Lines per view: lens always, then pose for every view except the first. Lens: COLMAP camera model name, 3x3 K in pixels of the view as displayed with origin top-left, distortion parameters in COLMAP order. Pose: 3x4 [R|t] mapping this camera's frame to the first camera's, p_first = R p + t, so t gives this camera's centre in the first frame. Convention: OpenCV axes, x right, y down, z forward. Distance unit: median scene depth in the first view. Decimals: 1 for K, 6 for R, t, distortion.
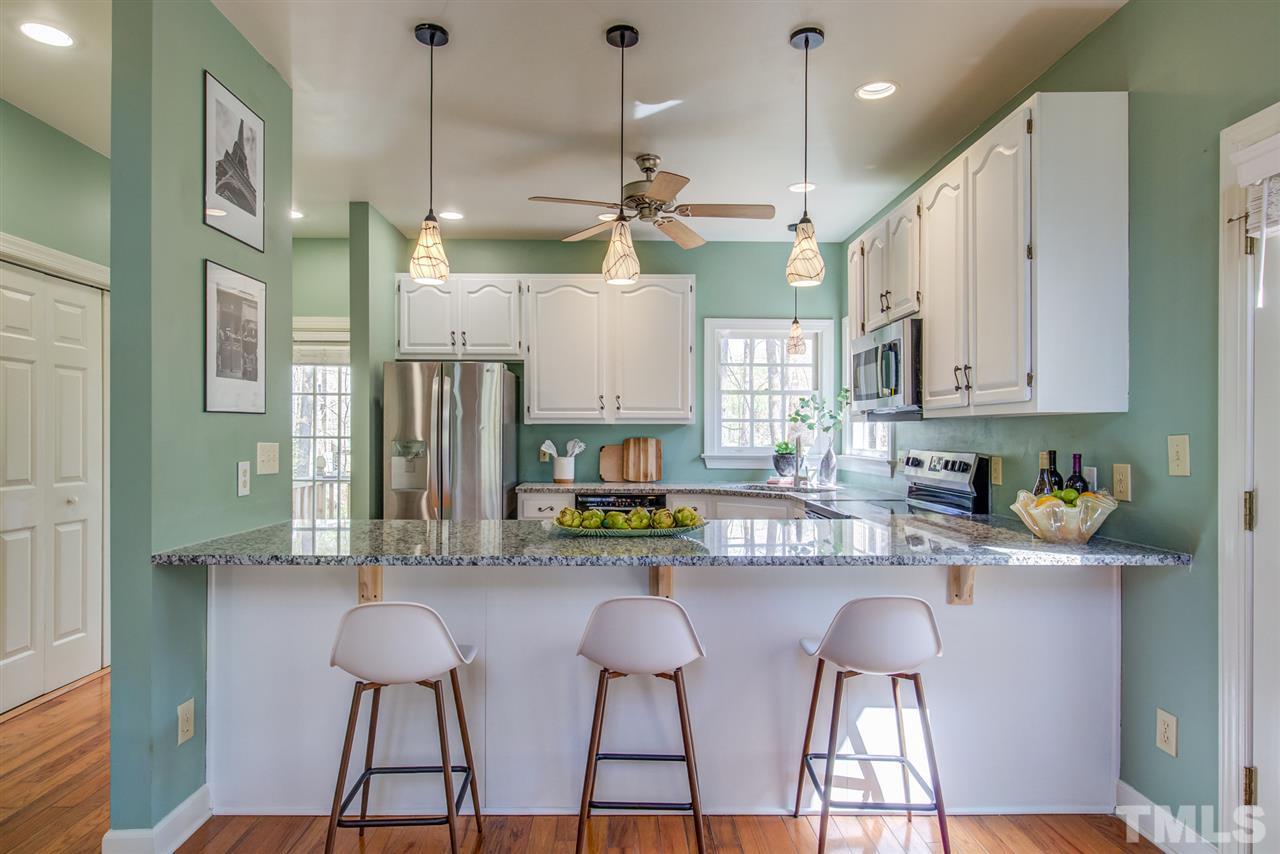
lens RADIAL K [[737.0, 0, 626.4], [0, 737.0, 434.6], [0, 0, 1]] dist [0.000257, 0.000073]
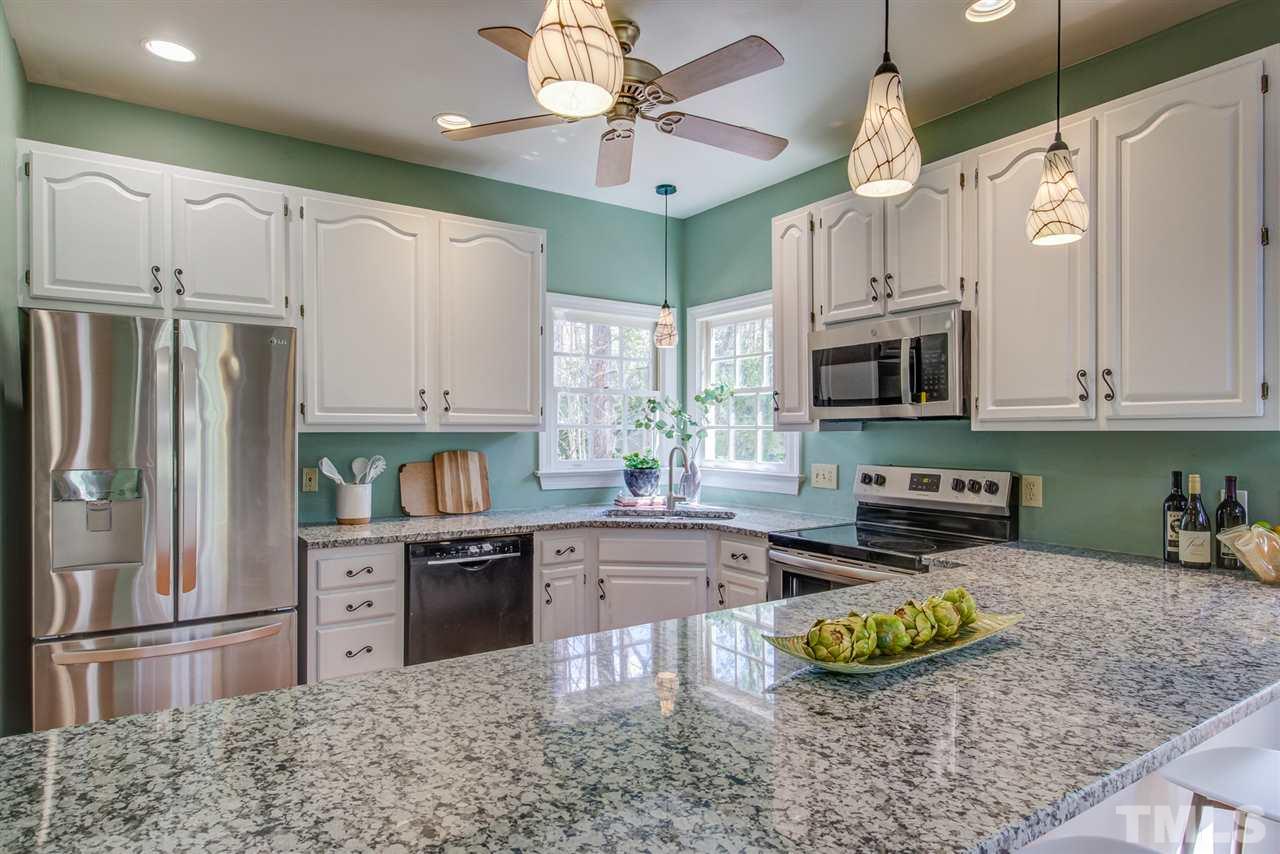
lens RADIAL K [[733.9, 0, 647.3], [0, 733.9, 432.7], [0, 0, 1]] dist [0.002254, 0.000138]
pose [[0.832896, -0.002685, 0.553424, -0.238621], [0.002499, 0.999996, 0.001090, -0.014732], [-0.553425, 0.000475, 0.832899, 0.341468]]
